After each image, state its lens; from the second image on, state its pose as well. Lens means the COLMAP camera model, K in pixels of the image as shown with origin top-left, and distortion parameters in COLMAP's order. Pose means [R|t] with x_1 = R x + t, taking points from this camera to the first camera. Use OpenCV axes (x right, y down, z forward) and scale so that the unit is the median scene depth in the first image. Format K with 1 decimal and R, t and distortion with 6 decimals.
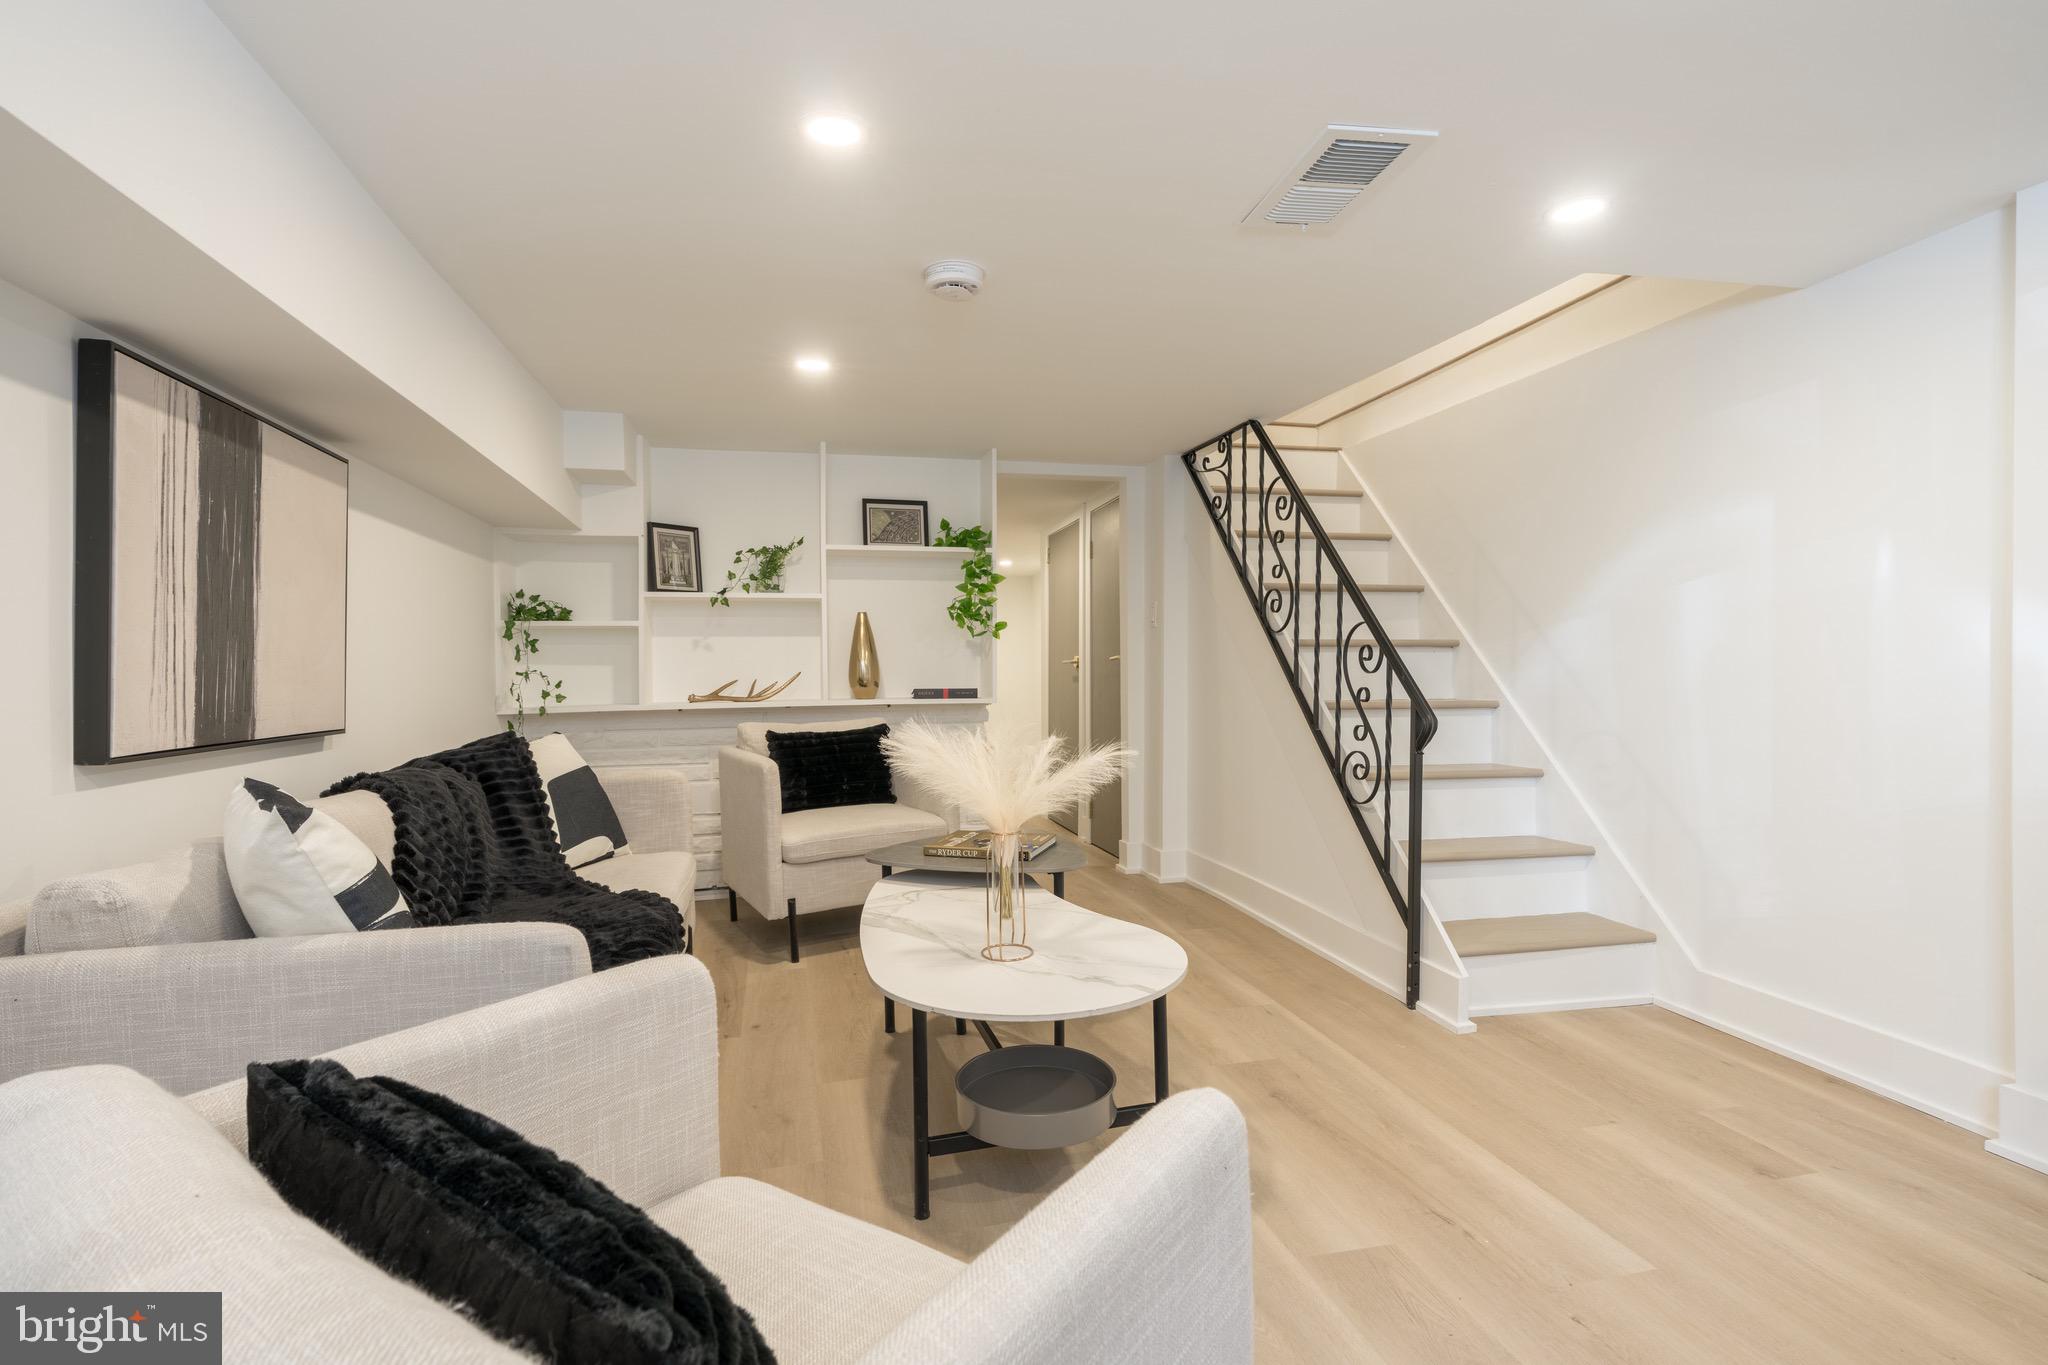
lens RADIAL K [[977.7, 0, 1024.0], [0, 977.7, 682.5], [0, 0, 1]] dist [0.000330, 0.000641]
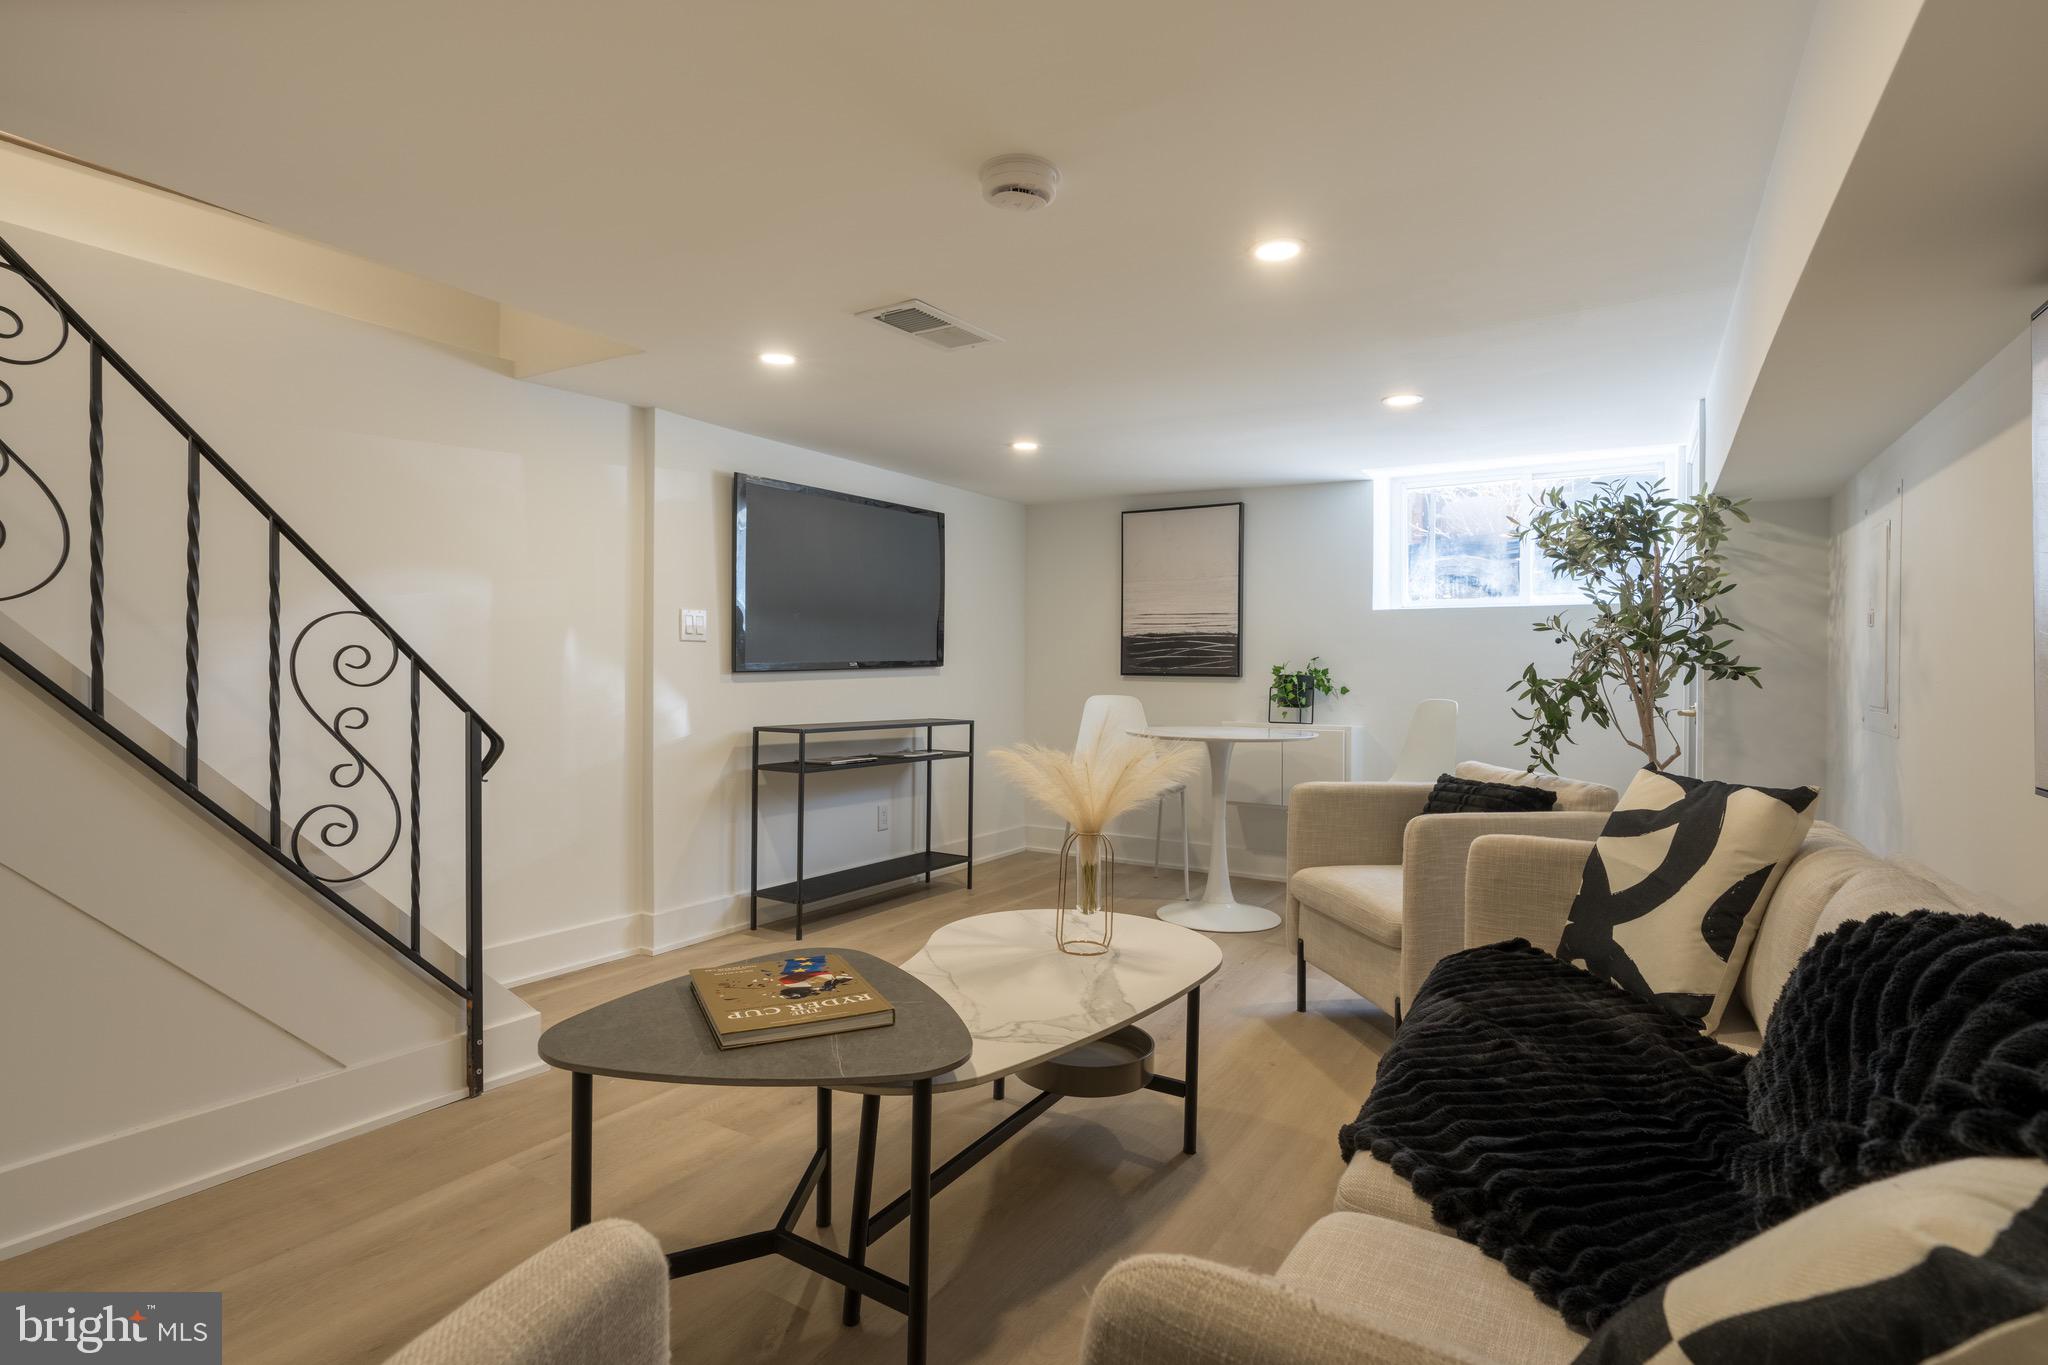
lens RADIAL K [[977.7, 0, 1024.0], [0, 977.7, 682.5], [0, 0, 1]] dist [0.000330, 0.000641]
pose [[-0.702956, -0.007056, 0.711198, -0.365265], [0.008535, 0.999795, 0.018355, -0.016510], [-0.711182, 0.018973, -0.702752, 0.899294]]
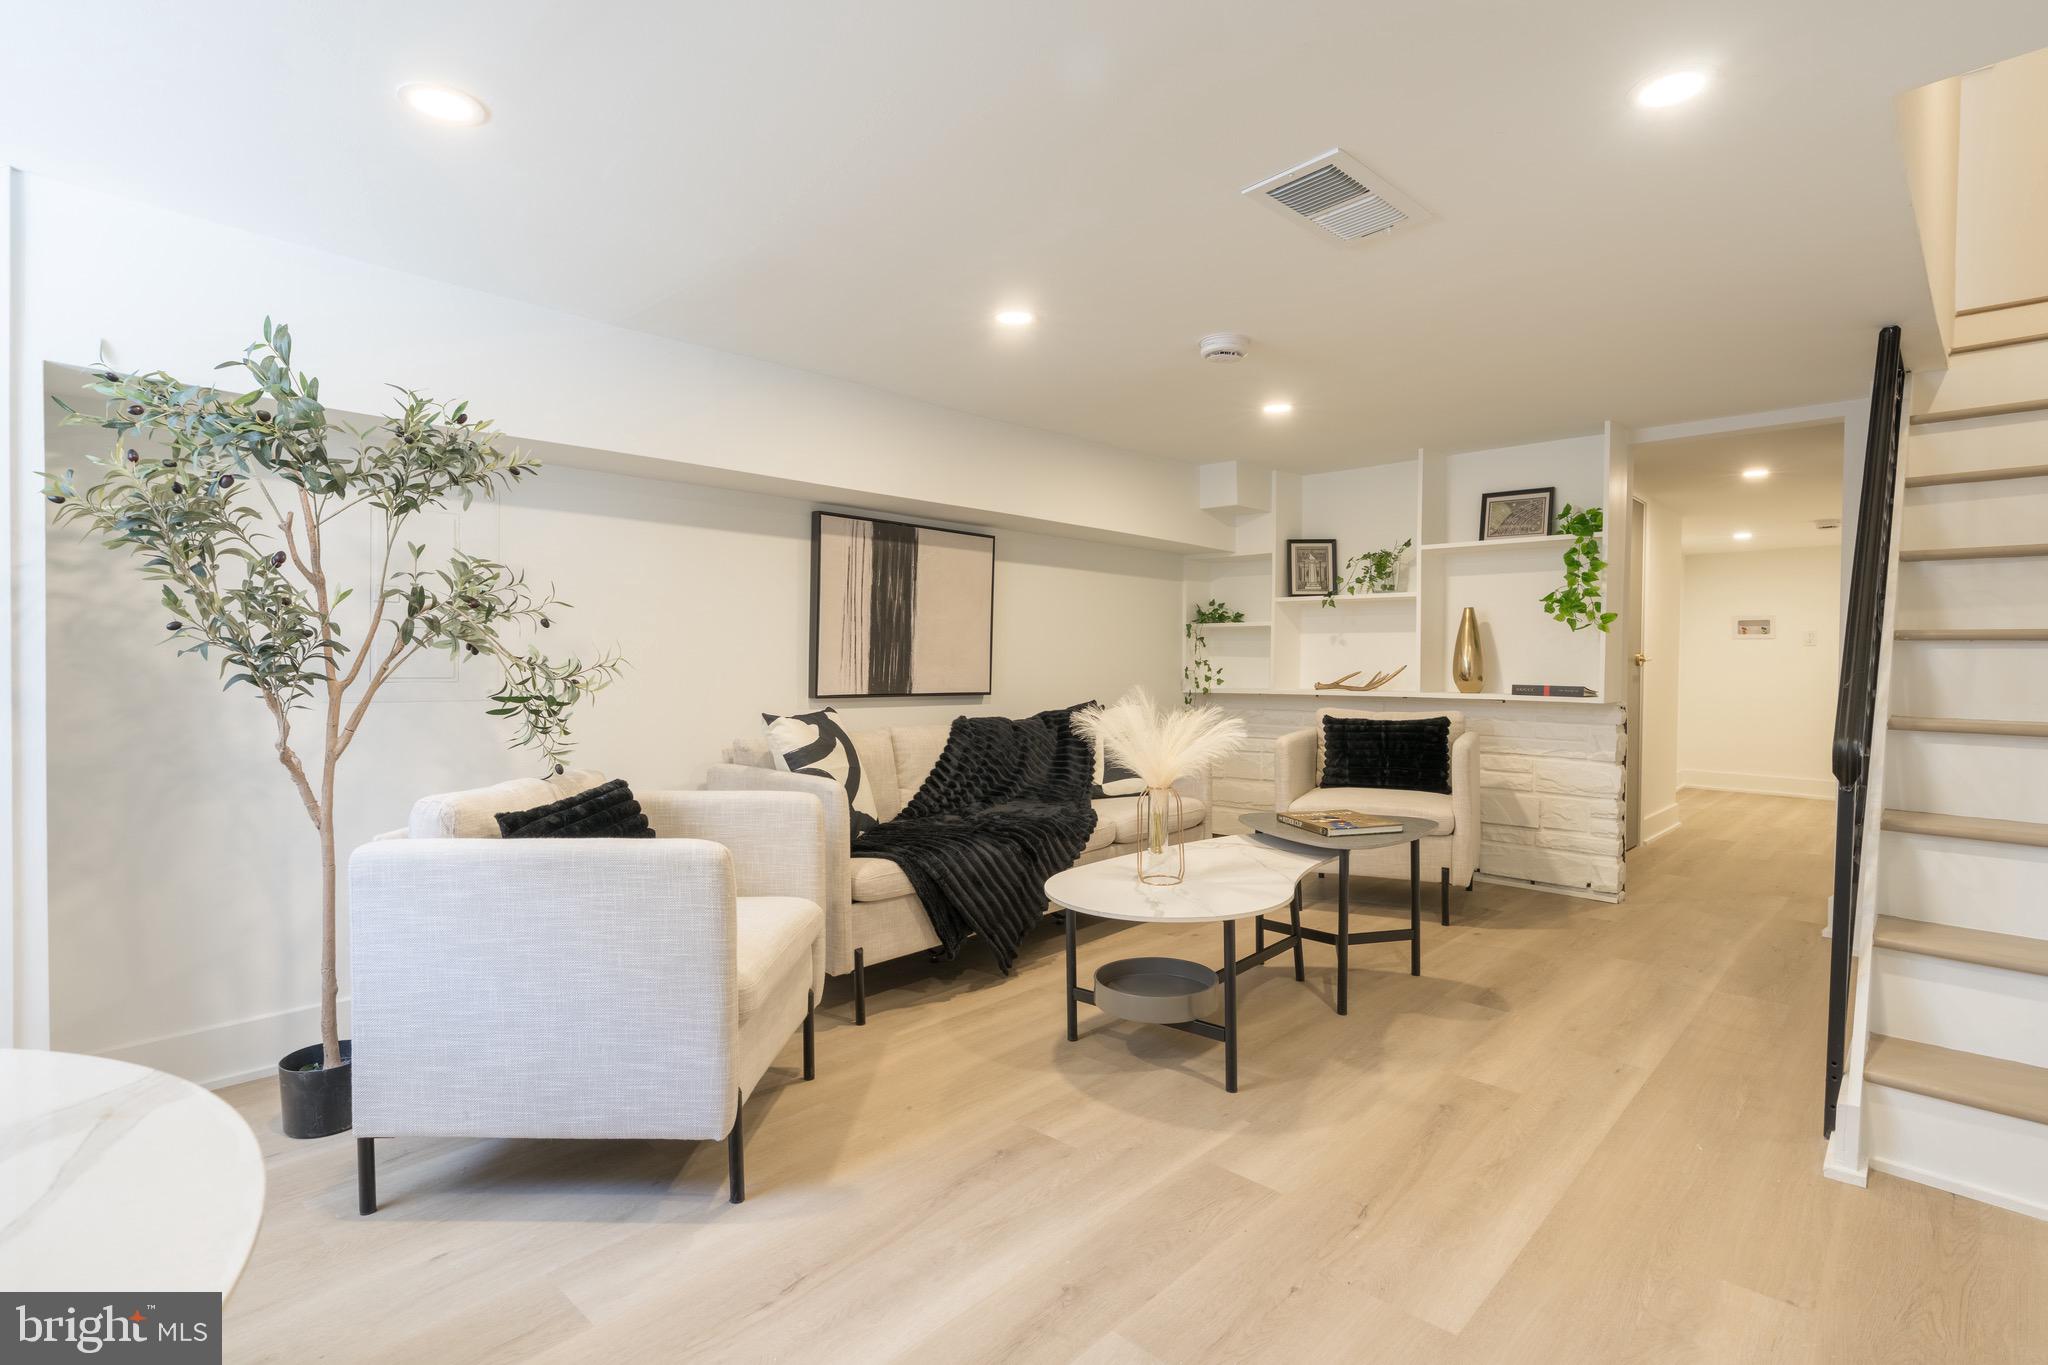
lens RADIAL K [[977.7, 0, 1024.0], [0, 977.7, 682.5], [0, 0, 1]] dist [0.000330, 0.000641]
pose [[0.541892, 0.031988, -0.839839, 0.486386], [-0.024500, 0.999452, 0.022259, -0.005833], [0.840091, 0.008514, 0.542379, 0.069671]]
